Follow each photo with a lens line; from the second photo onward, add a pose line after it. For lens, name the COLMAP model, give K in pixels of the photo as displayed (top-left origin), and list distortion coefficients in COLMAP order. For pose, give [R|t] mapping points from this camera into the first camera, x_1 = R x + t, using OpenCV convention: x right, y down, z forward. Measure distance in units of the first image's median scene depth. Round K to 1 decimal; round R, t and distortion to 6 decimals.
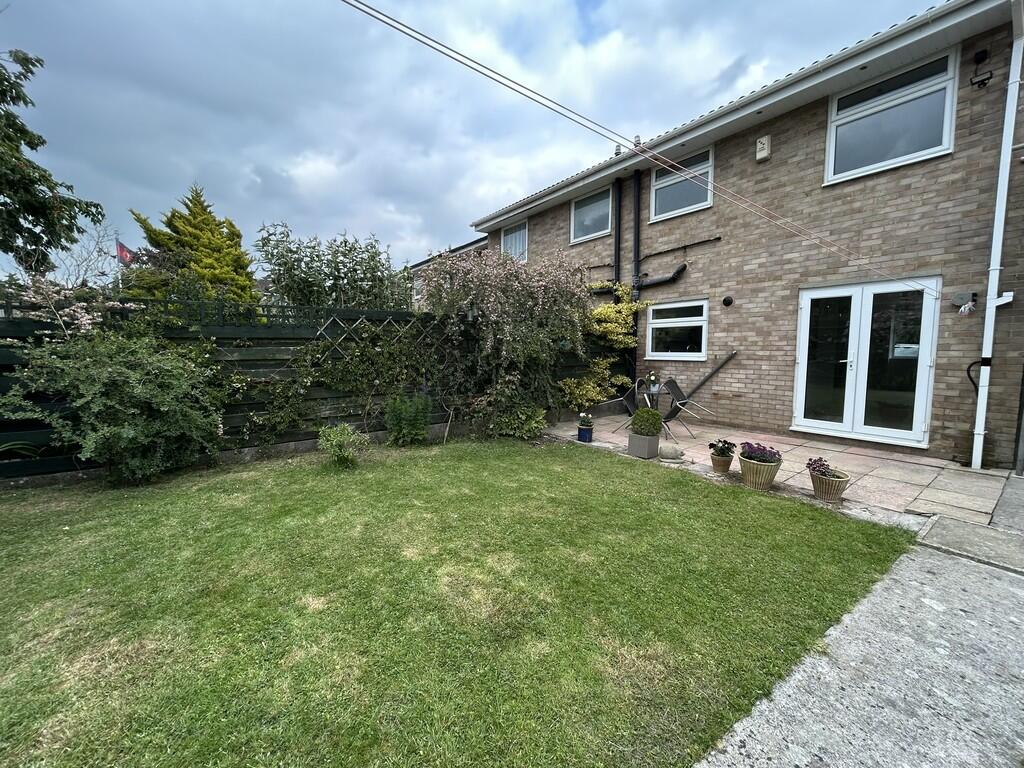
lens RADIAL K [[410.4, 0, 512.6], [0, 410.4, 380.6], [0, 0, 1]] dist [-0.001994, 0.001602]
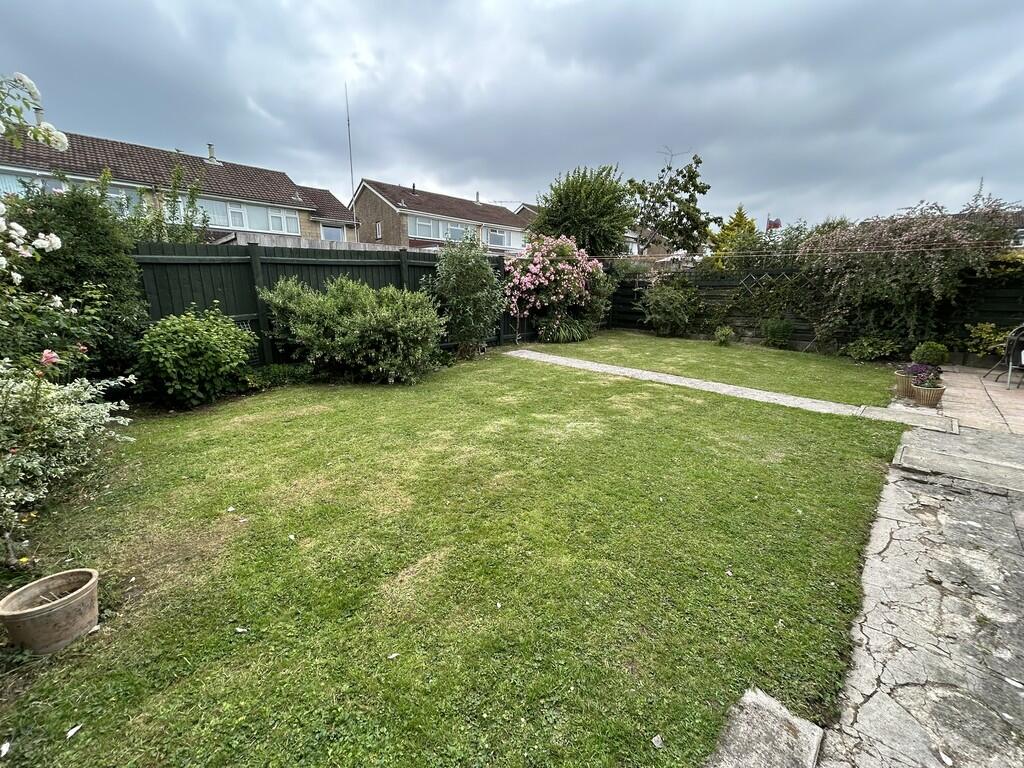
lens RADIAL K [[410.4, 0, 513.7], [0, 410.4, 384.8], [0, 0, 1]] dist [-0.001994, 0.001602]
pose [[0.164388, 0.218477, -0.961896, 1.502290], [-0.086631, 0.974592, 0.206556, 0.056797], [0.982584, 0.049375, 0.179138, -0.470215]]
